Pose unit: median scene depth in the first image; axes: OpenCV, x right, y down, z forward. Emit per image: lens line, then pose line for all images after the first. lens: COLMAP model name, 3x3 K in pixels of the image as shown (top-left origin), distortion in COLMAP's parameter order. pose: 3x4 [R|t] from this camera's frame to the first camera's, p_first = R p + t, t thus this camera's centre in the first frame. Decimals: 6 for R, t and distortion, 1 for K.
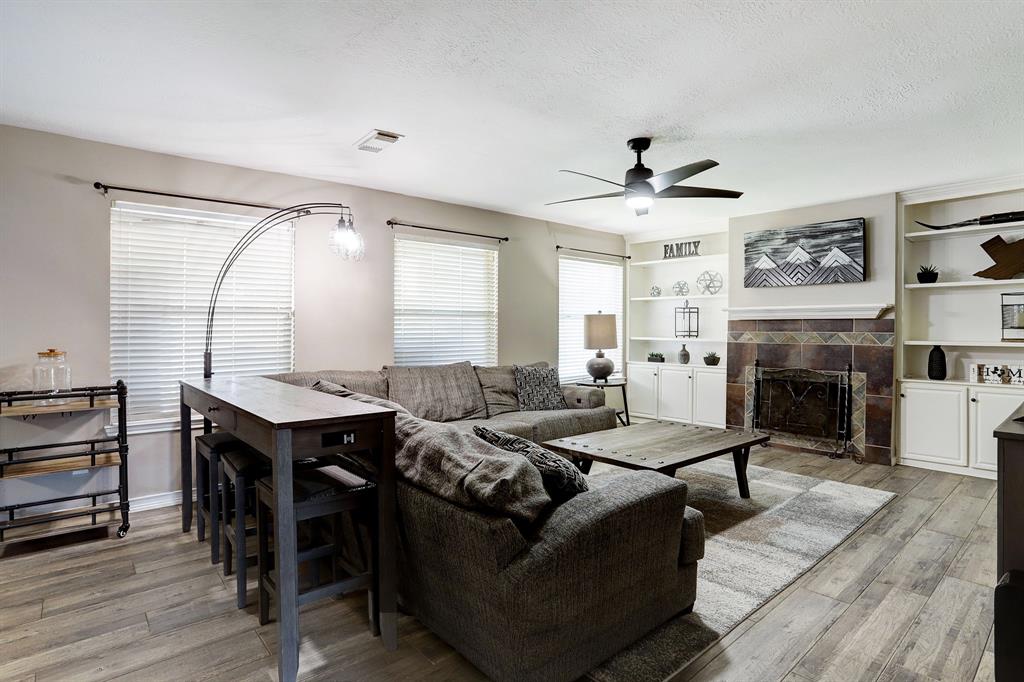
lens RADIAL K [[543.0, 0, 517.6], [0, 543.0, 332.9], [0, 0, 1]] dist [-0.015724, 0.007852]
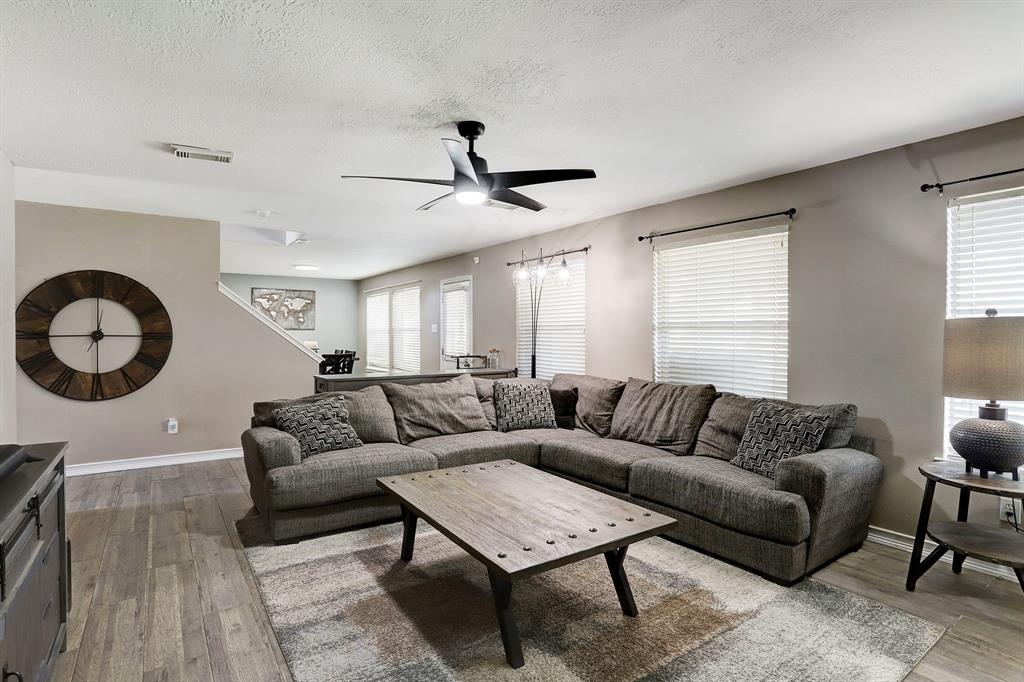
lens RADIAL K [[520.7, 0, 515.6], [0, 520.7, 344.8], [0, 0, 1]] dist [-0.066723, 0.020202]
pose [[-0.131019, 0.020915, -0.991159, 1.339293], [-0.011238, 0.999682, 0.022580, -0.039115], [0.991316, 0.014097, -0.130742, 1.547393]]
